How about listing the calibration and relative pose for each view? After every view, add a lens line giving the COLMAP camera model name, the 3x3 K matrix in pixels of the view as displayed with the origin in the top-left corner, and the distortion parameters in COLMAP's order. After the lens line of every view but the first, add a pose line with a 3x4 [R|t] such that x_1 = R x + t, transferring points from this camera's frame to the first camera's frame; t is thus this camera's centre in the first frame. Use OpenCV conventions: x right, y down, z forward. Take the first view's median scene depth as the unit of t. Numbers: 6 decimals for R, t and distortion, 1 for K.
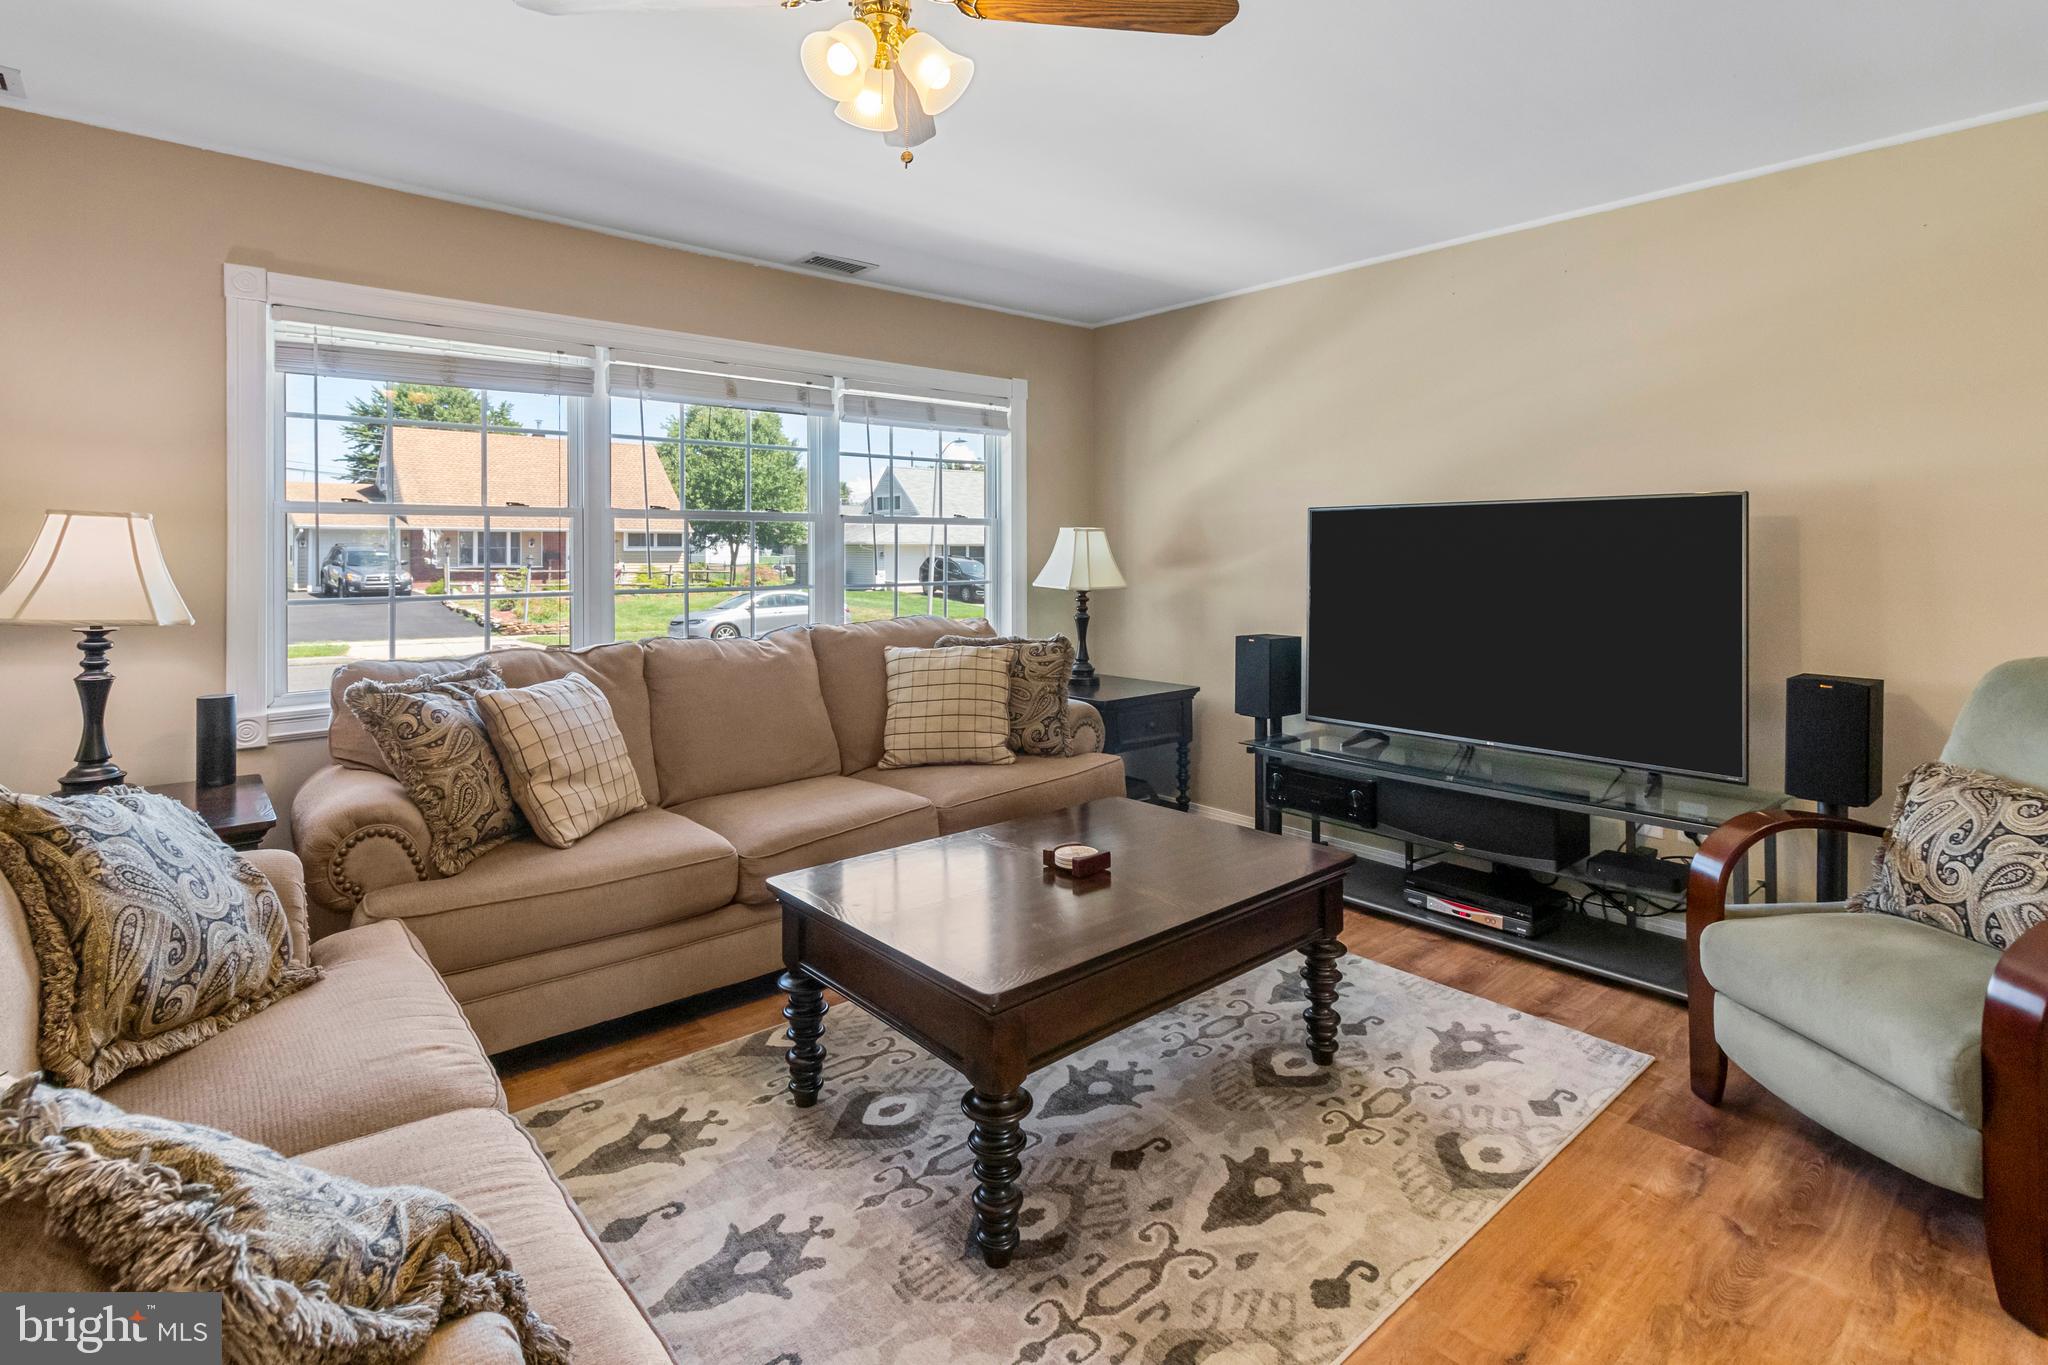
lens RADIAL K [[982.8, 0, 1024.8], [0, 982.8, 692.5], [0, 0, 1]] dist [-0.000939, -0.000395]
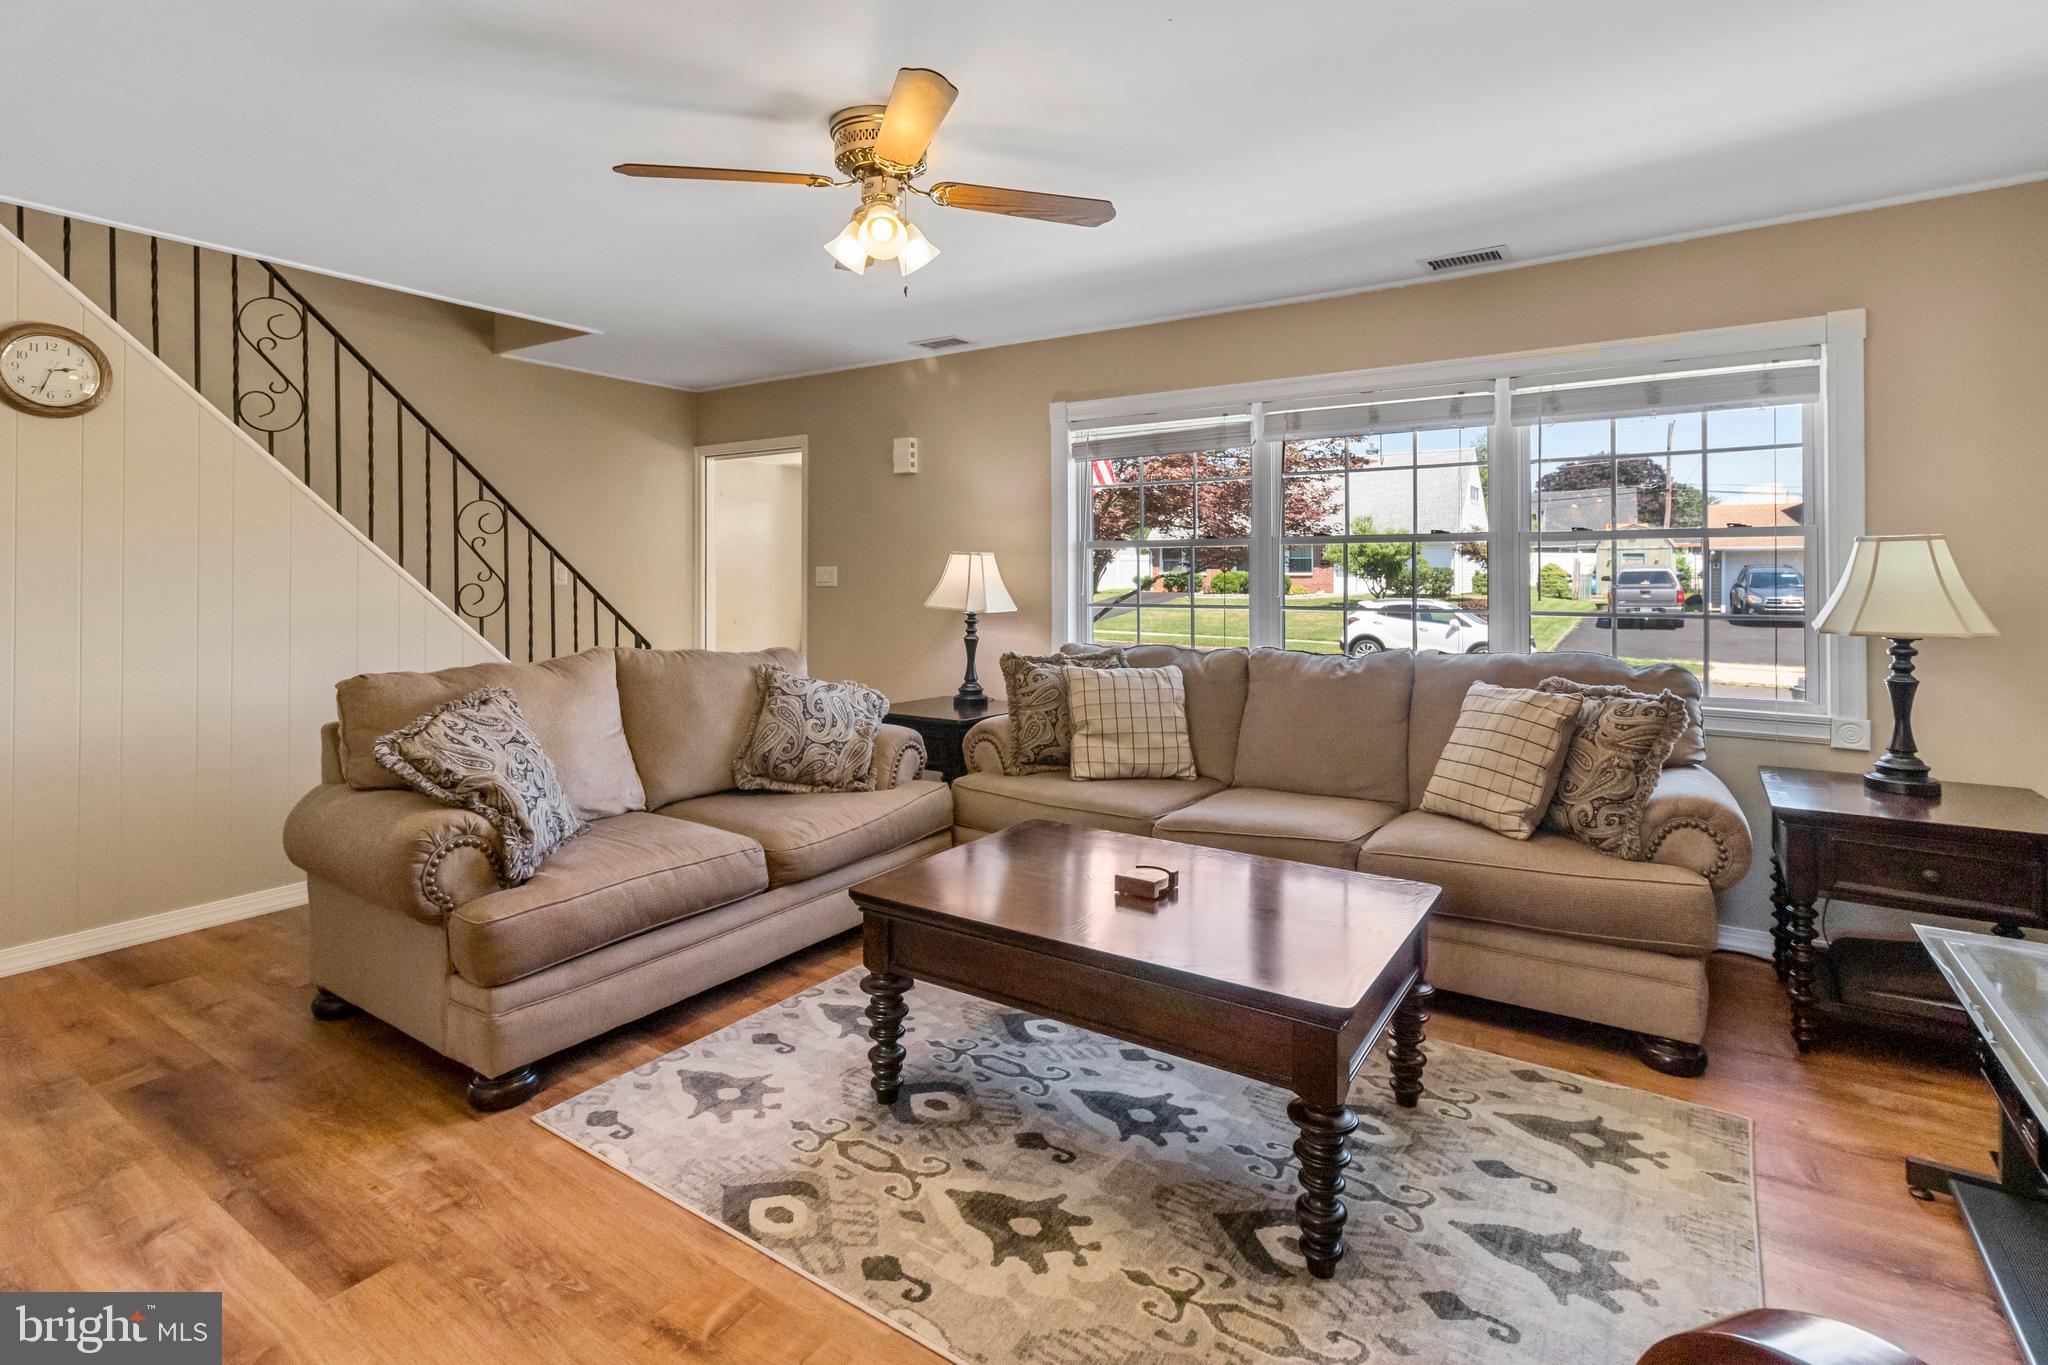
lens RADIAL K [[958.2, 0, 1028.6], [0, 958.2, 738.0], [0, 0, 1]] dist [0.001306, 0.000238]
pose [[0.266658, 0.164063, -0.949725, 0.803826], [-0.137869, 0.981764, 0.130888, -0.074066], [0.953879, 0.096035, 0.284415, 0.513363]]
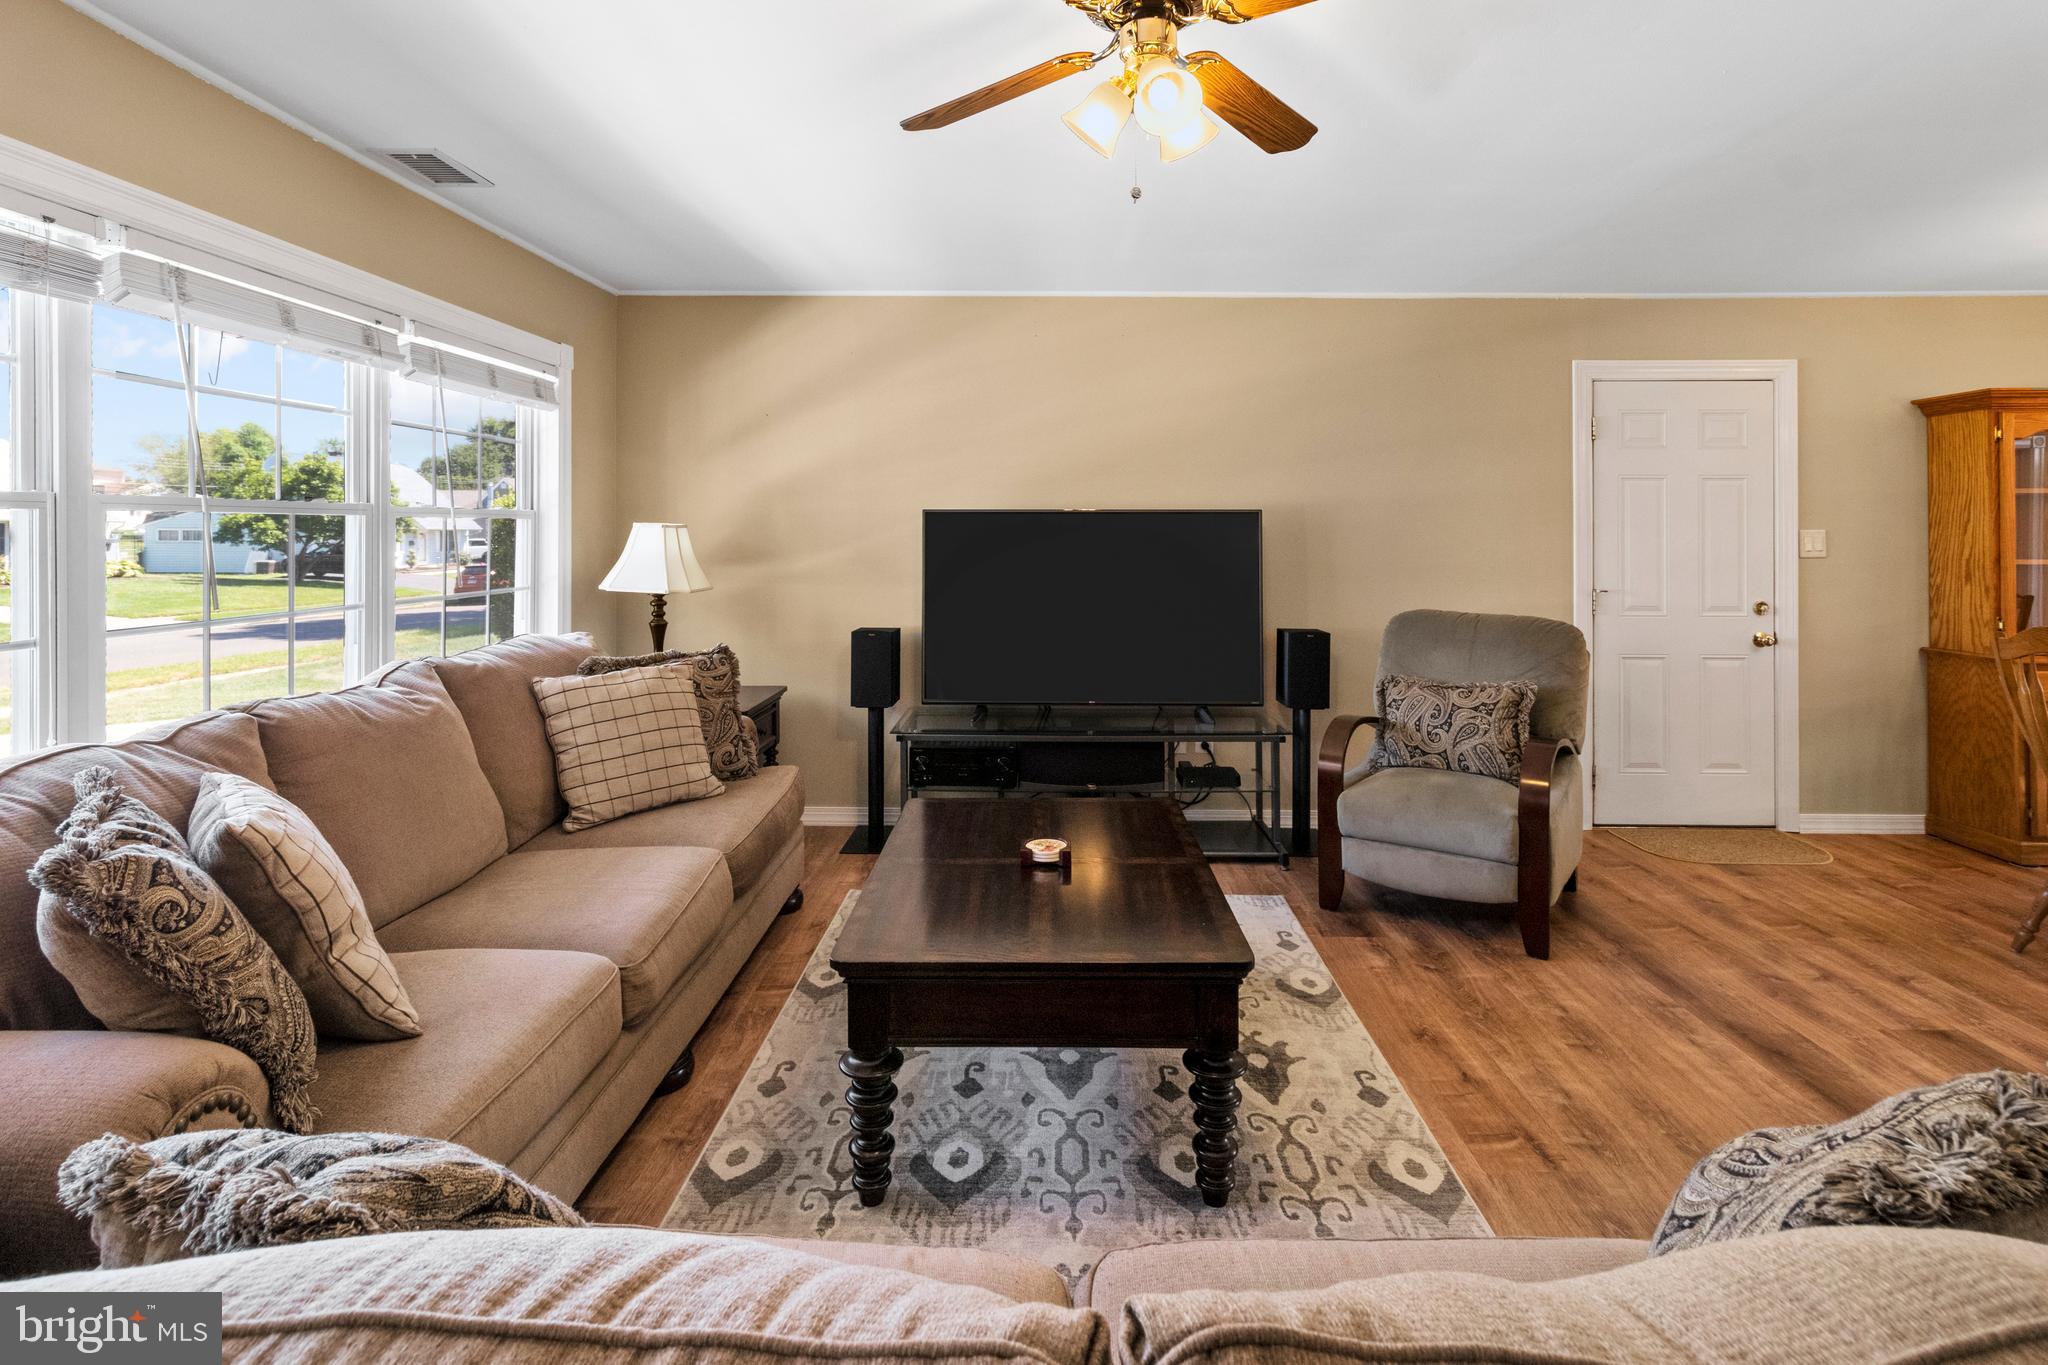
lens RADIAL K [[988.1, 0, 1024.0], [0, 988.1, 682.5], [0, 0, 1]] dist [-0.001518, -0.000082]
pose [[0.673046, -0.111178, 0.731196, -0.628656], [0.103747, 0.993054, 0.055497, -0.064200], [-0.732288, 0.038508, 0.679906, 0.249019]]
